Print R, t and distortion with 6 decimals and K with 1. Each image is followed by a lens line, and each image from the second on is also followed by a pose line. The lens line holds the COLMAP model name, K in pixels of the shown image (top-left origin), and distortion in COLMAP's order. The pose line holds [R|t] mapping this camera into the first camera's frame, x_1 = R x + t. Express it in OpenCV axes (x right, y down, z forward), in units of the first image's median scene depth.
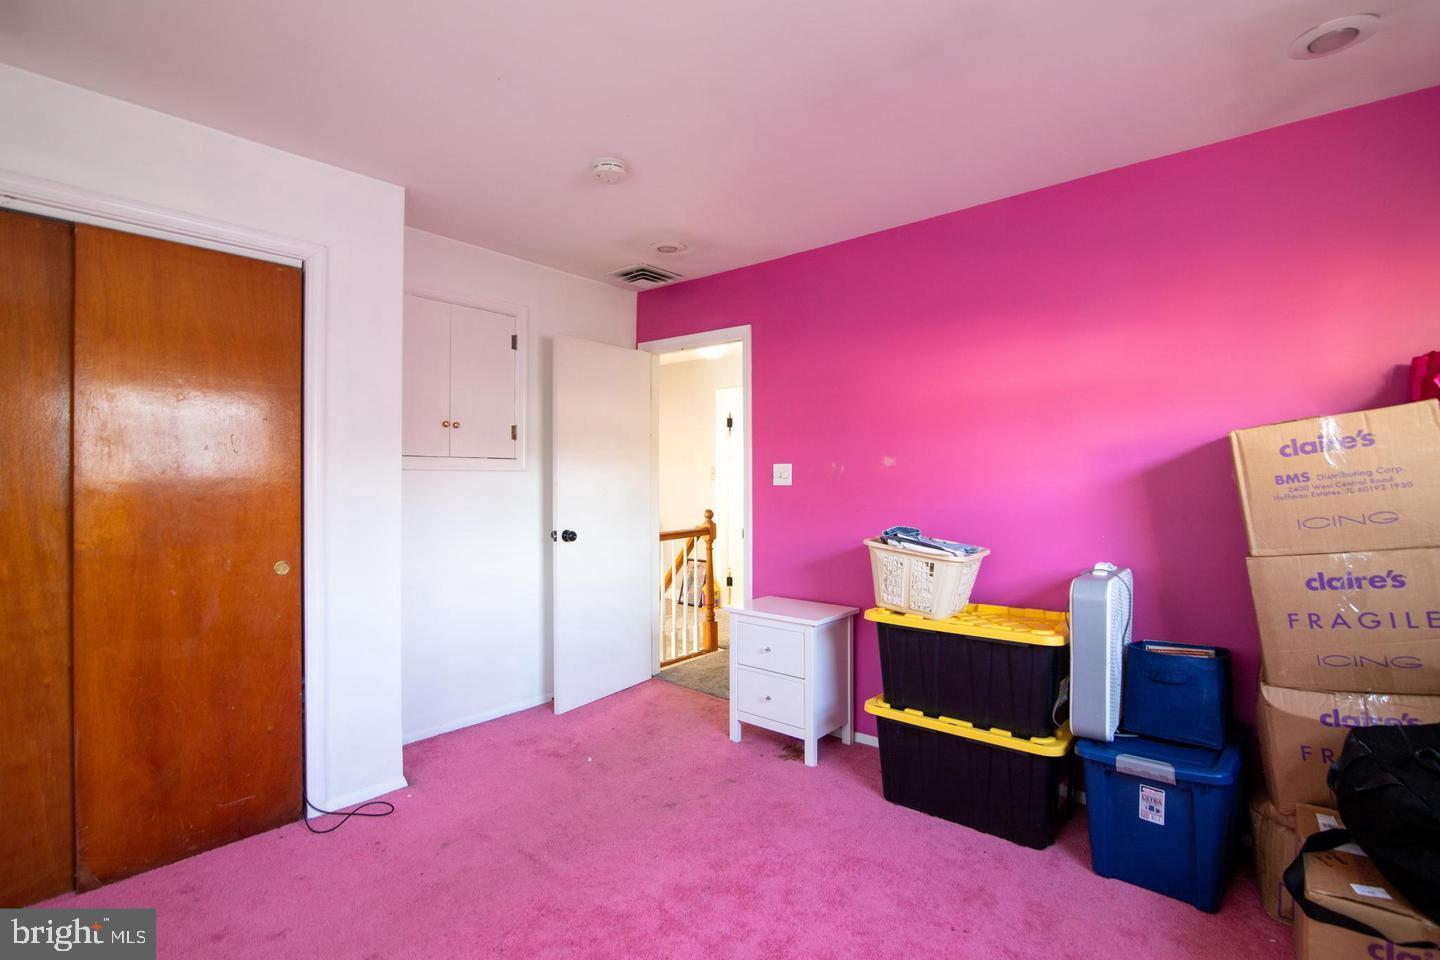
lens RADIAL K [[662.9, 0, 720.0], [0, 662.9, 480.0], [0, 0, 1]] dist [-0.016336, 0.000371]
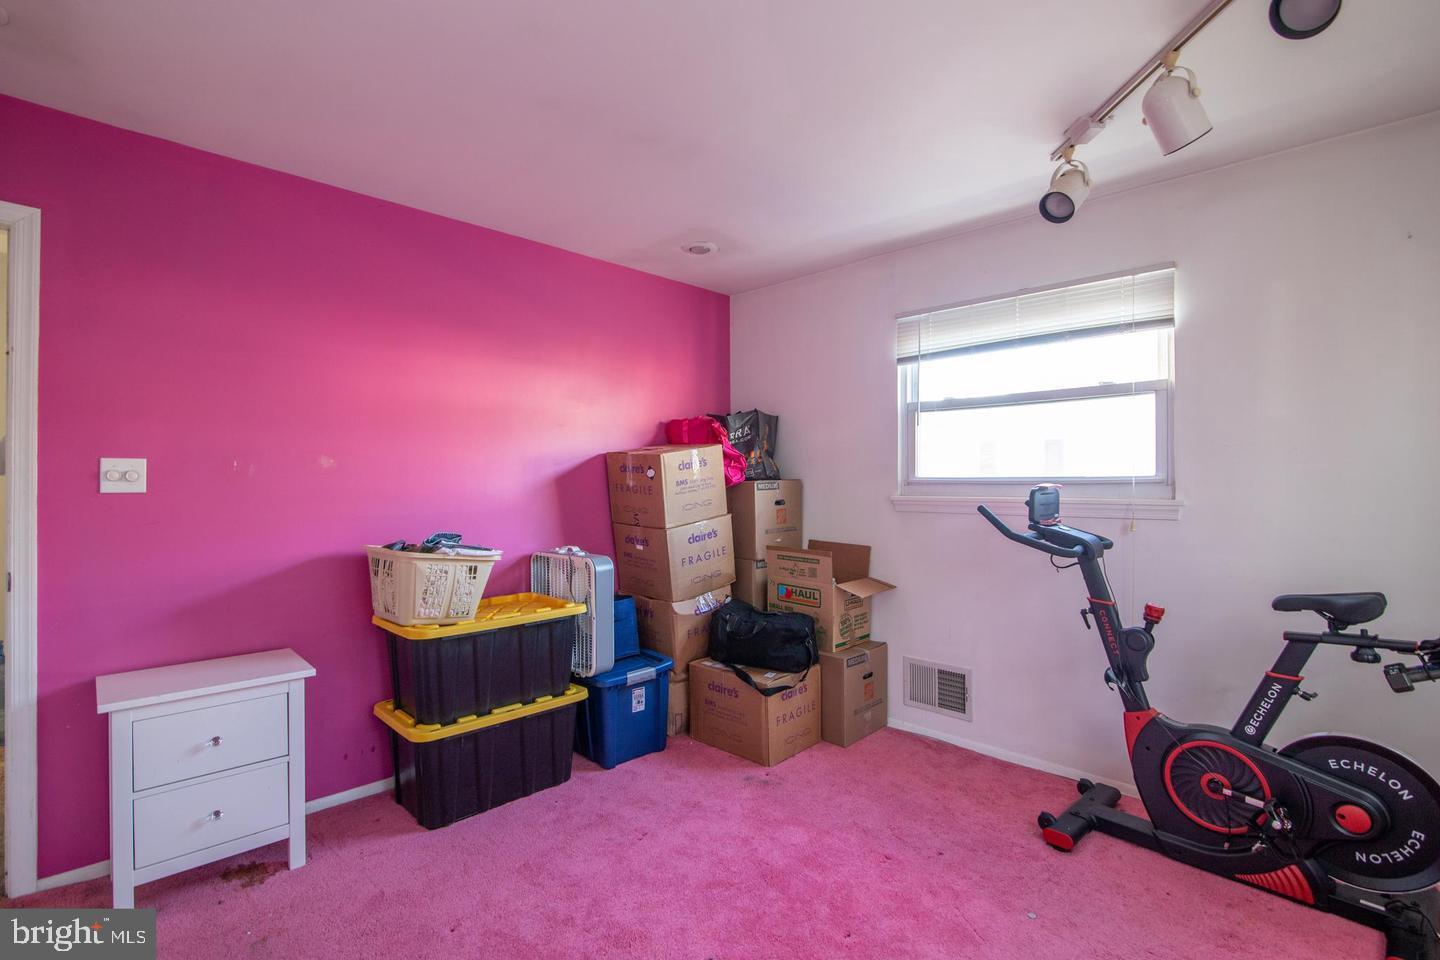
lens RADIAL K [[662.9, 0, 720.0], [0, 662.9, 480.0], [0, 0, 1]] dist [-0.016336, 0.000371]
pose [[0.079393, 0.004833, 0.996832, -0.700351], [0.000707, 0.999988, -0.004904, -0.000635], [-0.996843, 0.001094, 0.079389, 0.577377]]
